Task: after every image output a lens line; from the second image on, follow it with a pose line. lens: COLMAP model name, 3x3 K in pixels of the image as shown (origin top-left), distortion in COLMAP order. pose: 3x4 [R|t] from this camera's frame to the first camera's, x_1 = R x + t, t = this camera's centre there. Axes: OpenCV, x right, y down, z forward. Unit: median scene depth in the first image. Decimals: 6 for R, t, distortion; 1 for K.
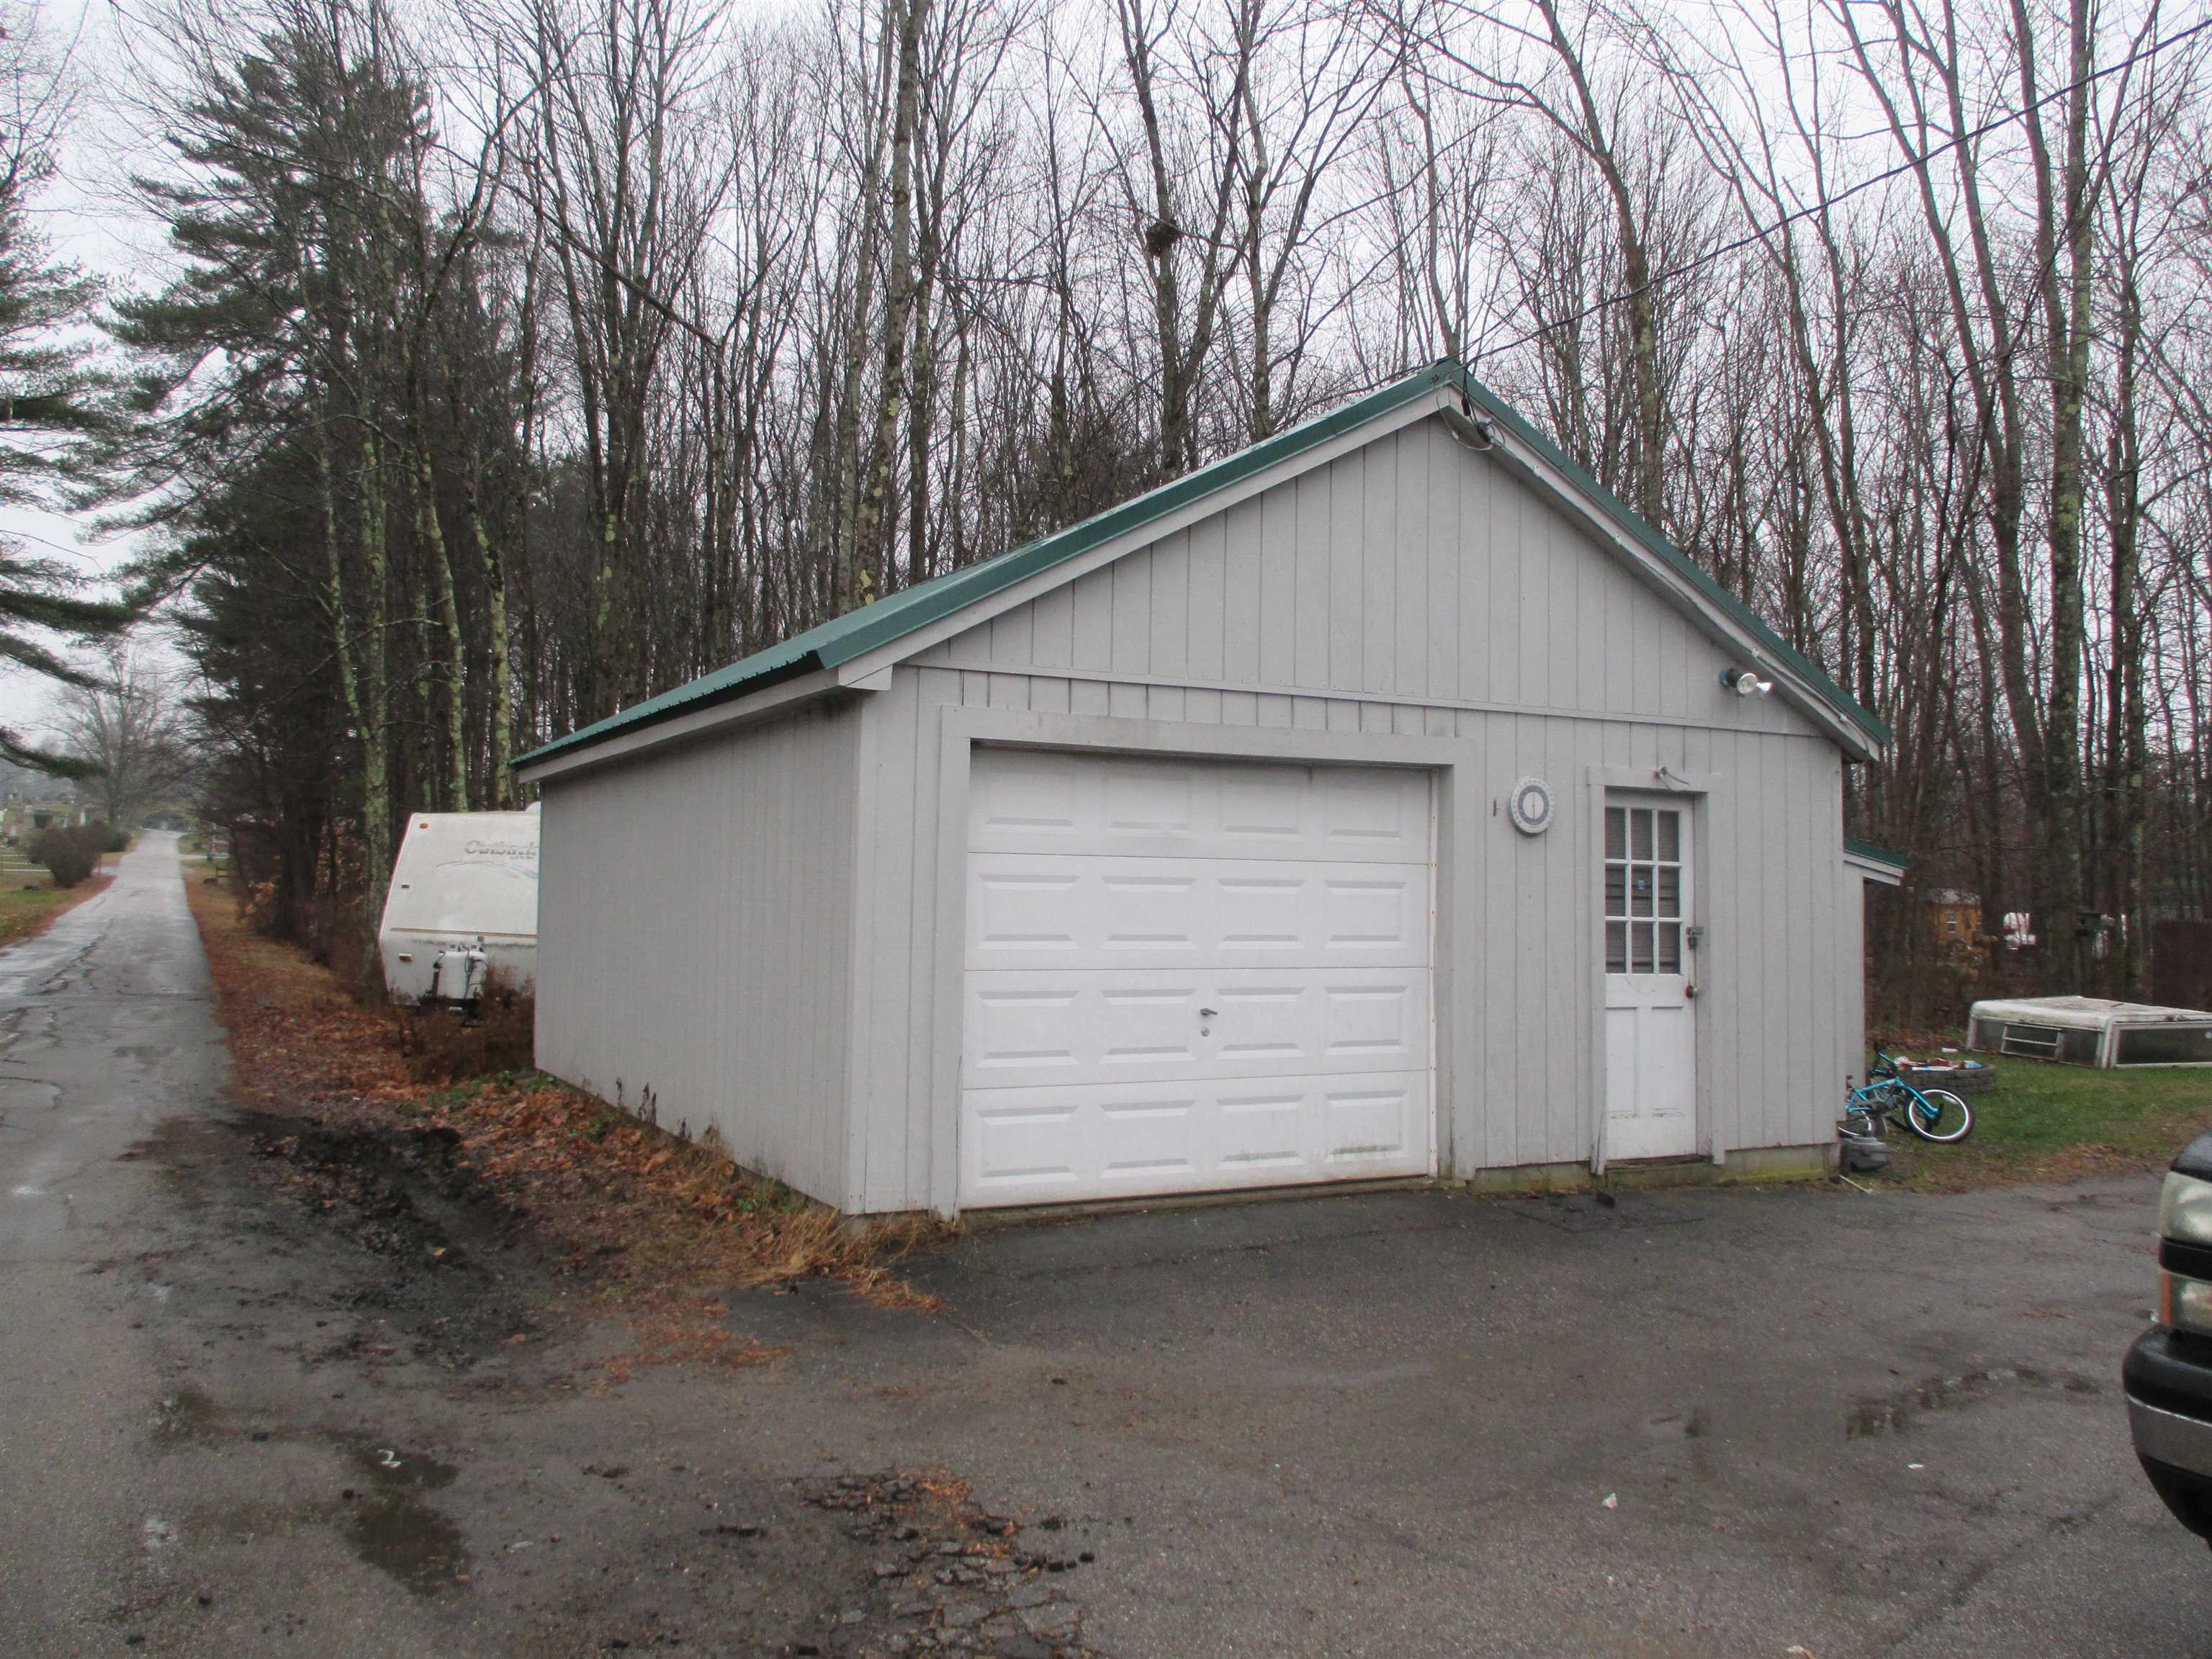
lens RADIAL K [[1822.6, 0, 1106.0], [0, 1822.6, 829.5], [0, 0, 1]] dist [-0.001018, -0.000116]
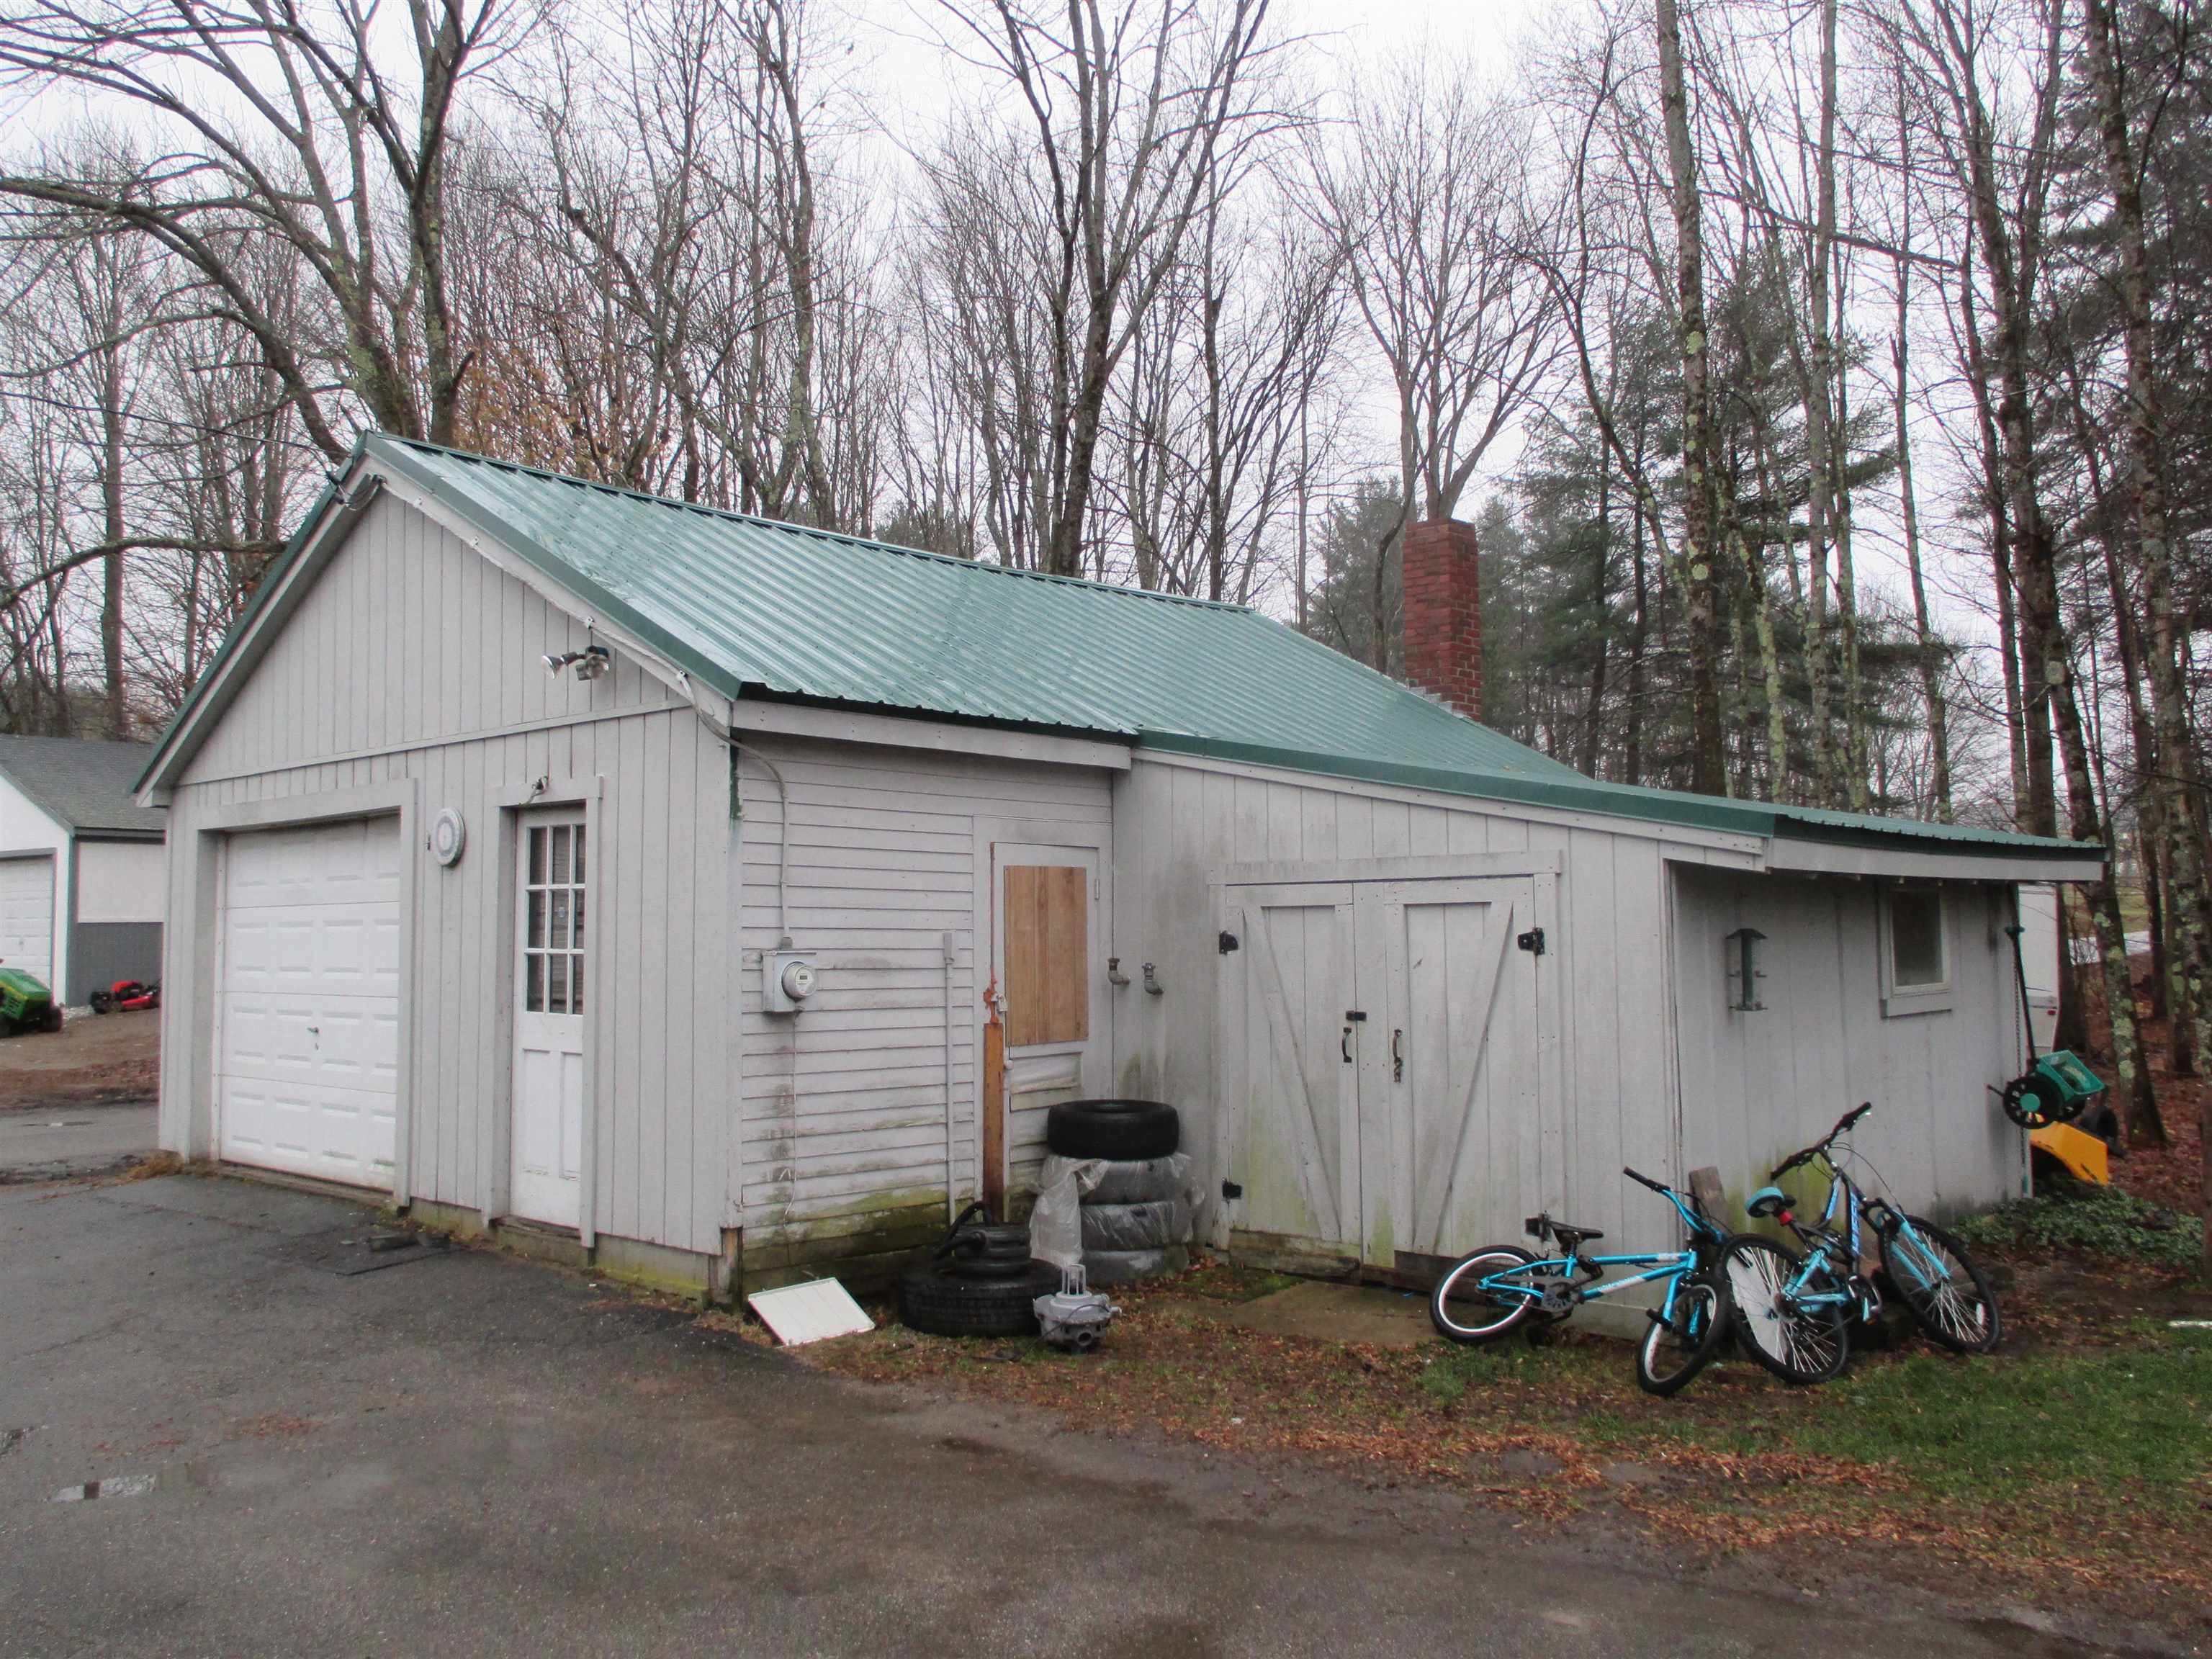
lens RADIAL K [[1822.6, 0, 1106.0], [0, 1822.6, 829.5], [0, 0, 1]] dist [-0.001018, -0.000116]
pose [[0.306864, -0.076082, -0.948708, 1.225433], [0.051541, 0.996666, -0.063257, 0.060685], [0.950357, -0.029486, 0.309762, 0.990260]]
